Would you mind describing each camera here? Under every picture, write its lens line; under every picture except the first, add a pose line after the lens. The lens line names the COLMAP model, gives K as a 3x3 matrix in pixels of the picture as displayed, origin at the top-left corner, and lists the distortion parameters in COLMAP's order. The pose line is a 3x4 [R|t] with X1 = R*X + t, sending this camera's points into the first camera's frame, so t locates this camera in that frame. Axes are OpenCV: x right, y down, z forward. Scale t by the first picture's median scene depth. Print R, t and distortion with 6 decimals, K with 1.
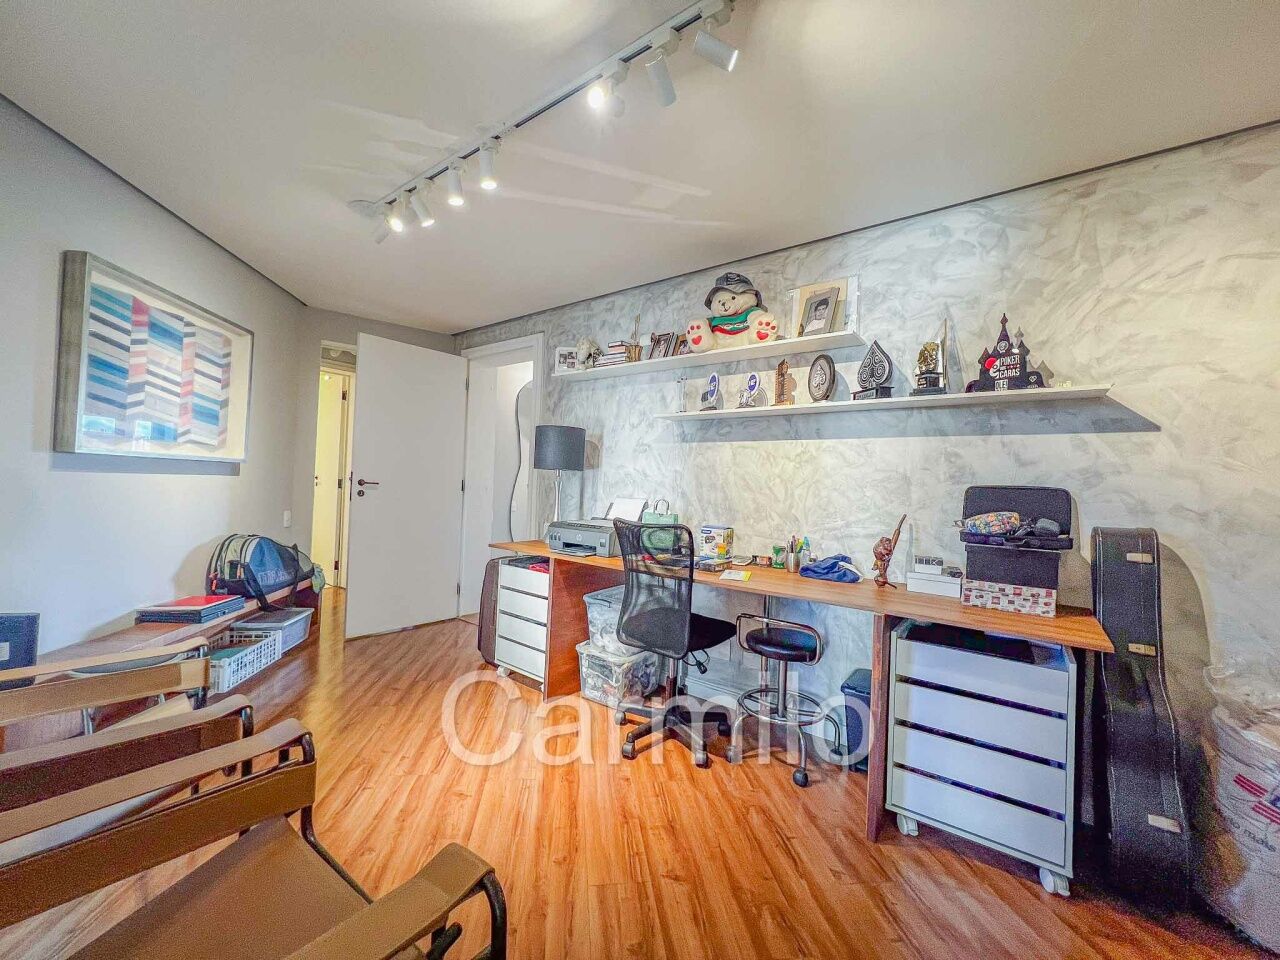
lens RADIAL K [[511.0, 0, 640.0], [0, 511.0, 480.0], [0, 0, 1]] dist [-0.001989, -0.000036]
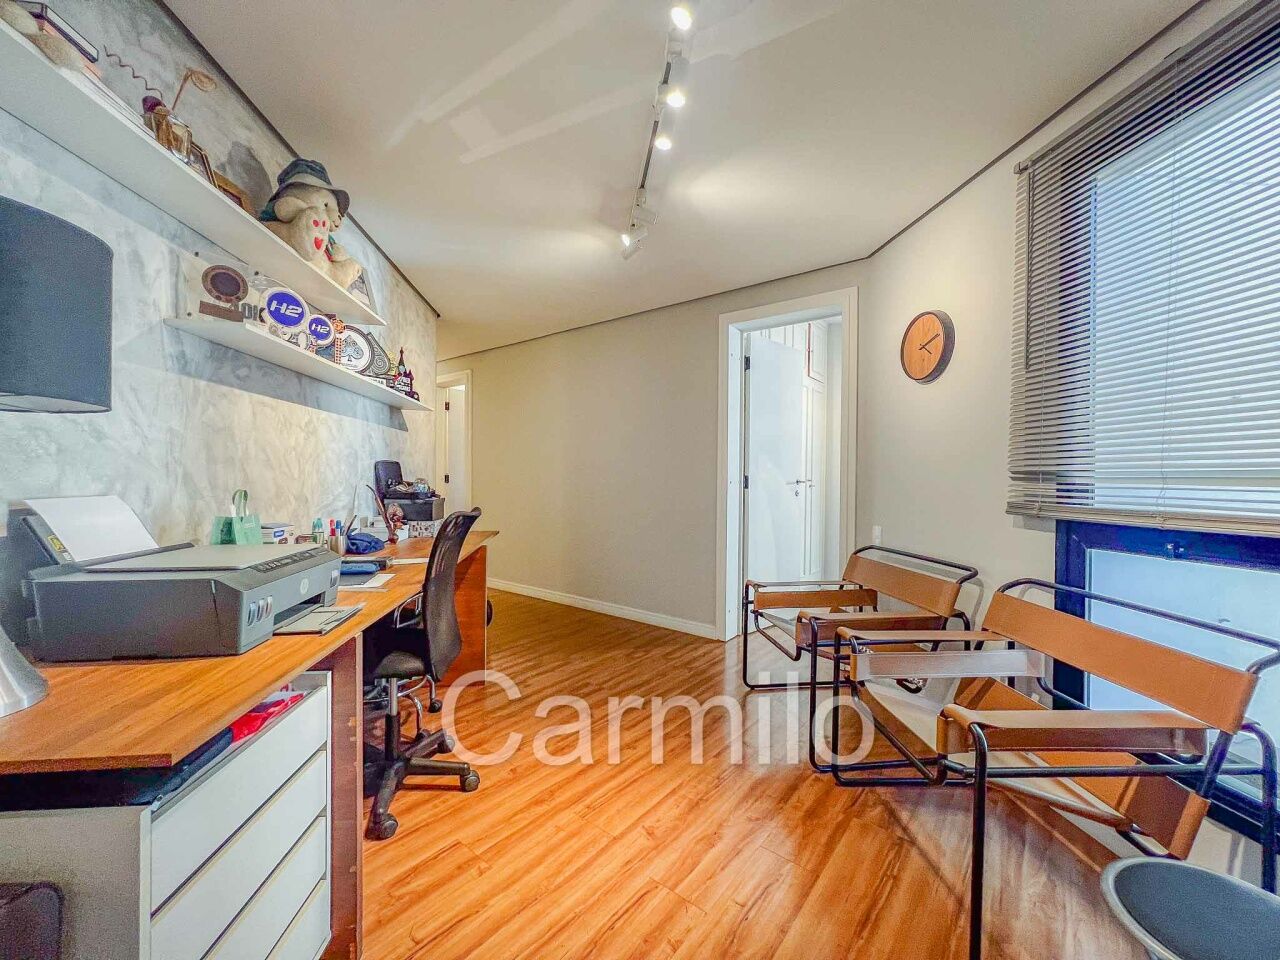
lens RADIAL K [[513.4, 0, 631.0], [0, 513.4, 478.5], [0, 0, 1]] dist [0.000758, 0.000139]
pose [[-0.681177, -0.047870, 0.730552, -0.677584], [-0.043069, 0.998752, 0.025286, -0.003855], [-0.730851, -0.014240, -0.682389, 1.178718]]
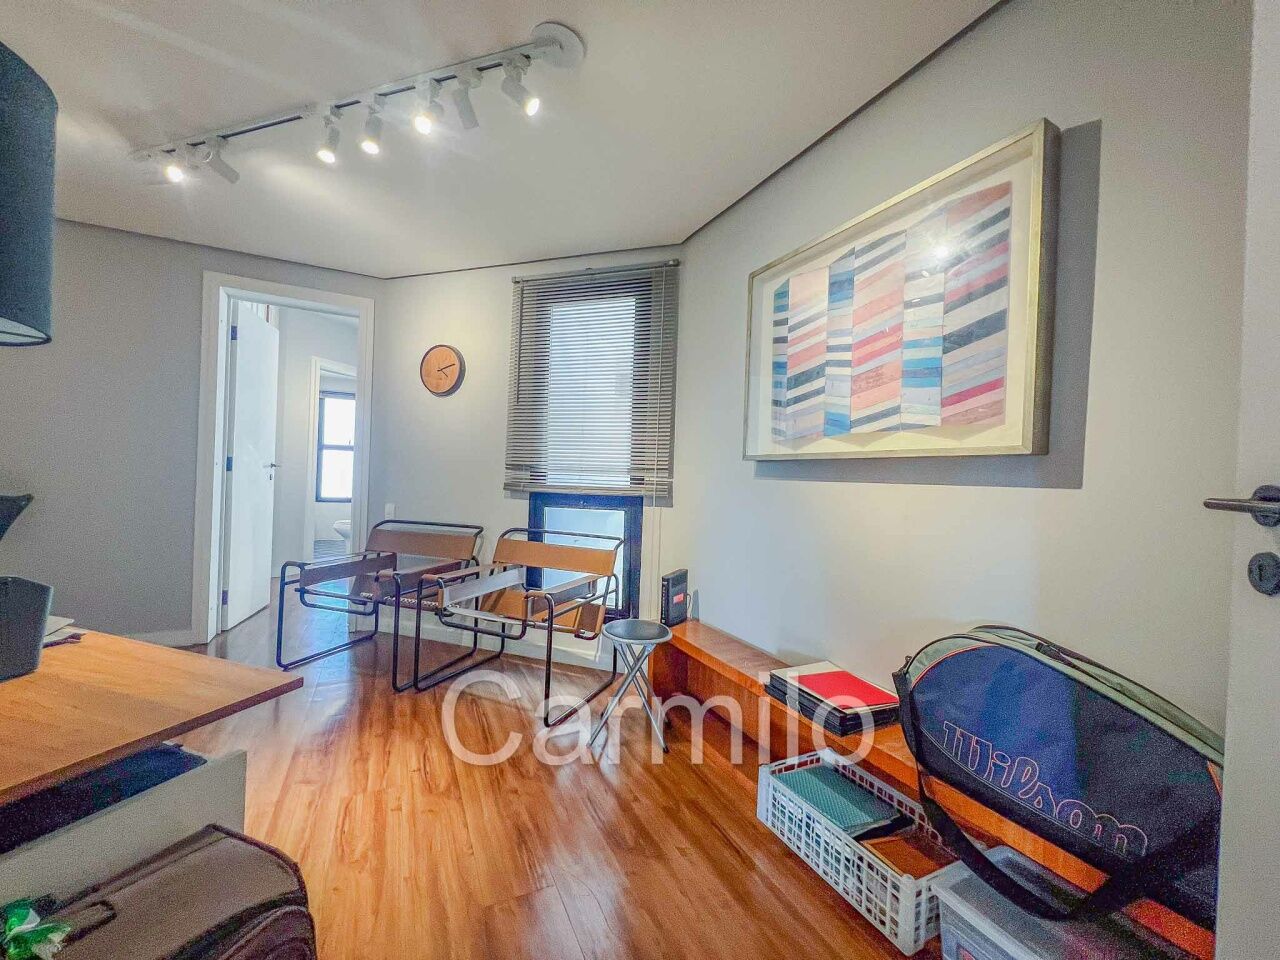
lens RADIAL K [[511.0, 0, 640.0], [0, 511.0, 480.0], [0, 0, 1]] dist [-0.001989, -0.000036]
pose [[-0.946538, -0.071566, -0.314553, -0.432403], [-0.069896, 0.997416, -0.016602, 0.016772], [0.314929, 0.006271, -0.949095, 1.521937]]
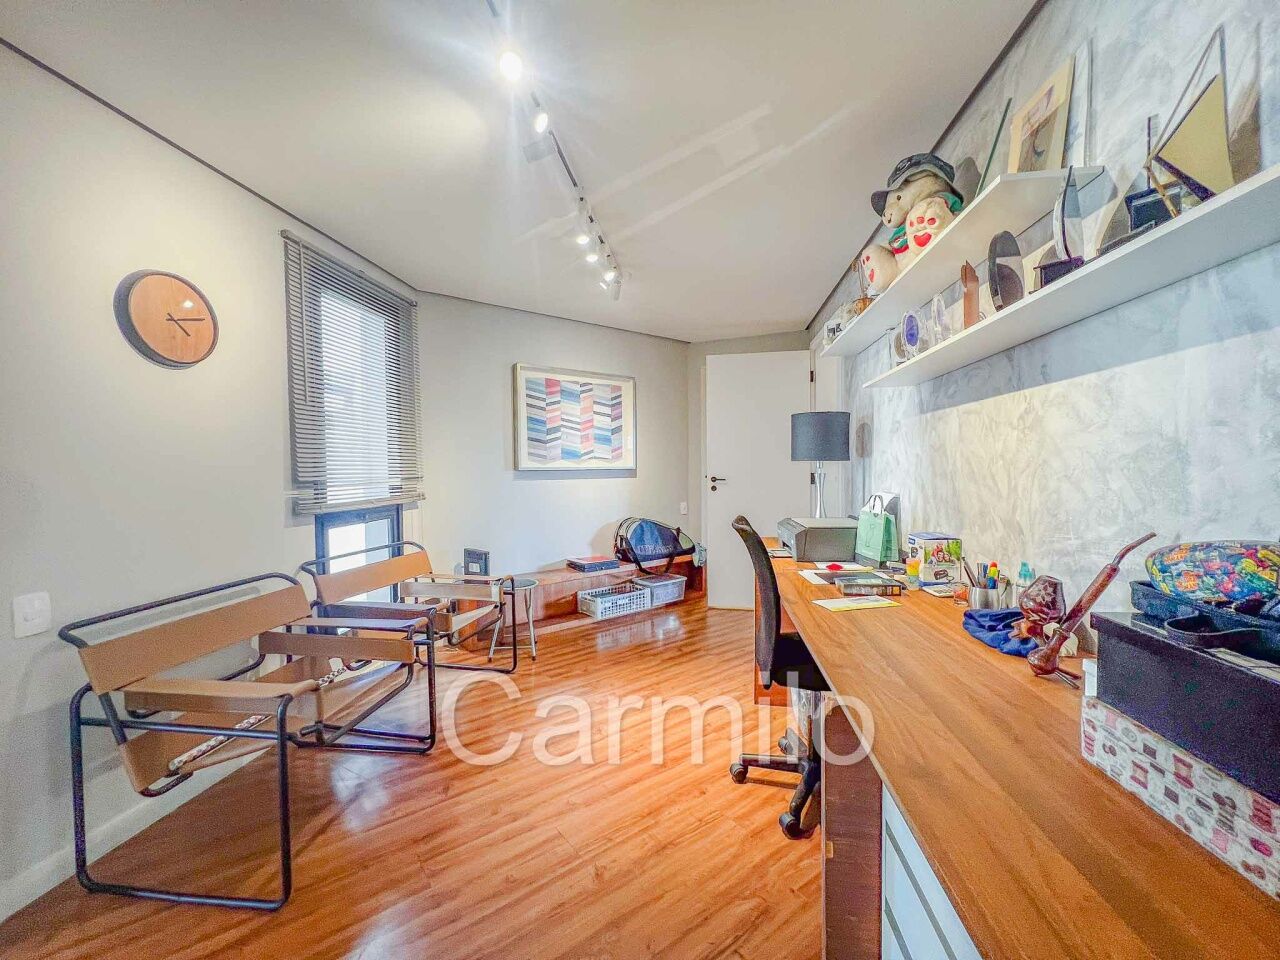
lens RADIAL K [[511.0, 0, 640.0], [0, 511.0, 480.0], [0, 0, 1]] dist [-0.001989, -0.000036]
pose [[0.494353, -0.023356, -0.868947, 0.585317], [0.040640, 0.999167, -0.003736, 0.005529], [0.868311, -0.033467, 0.494890, 0.351121]]
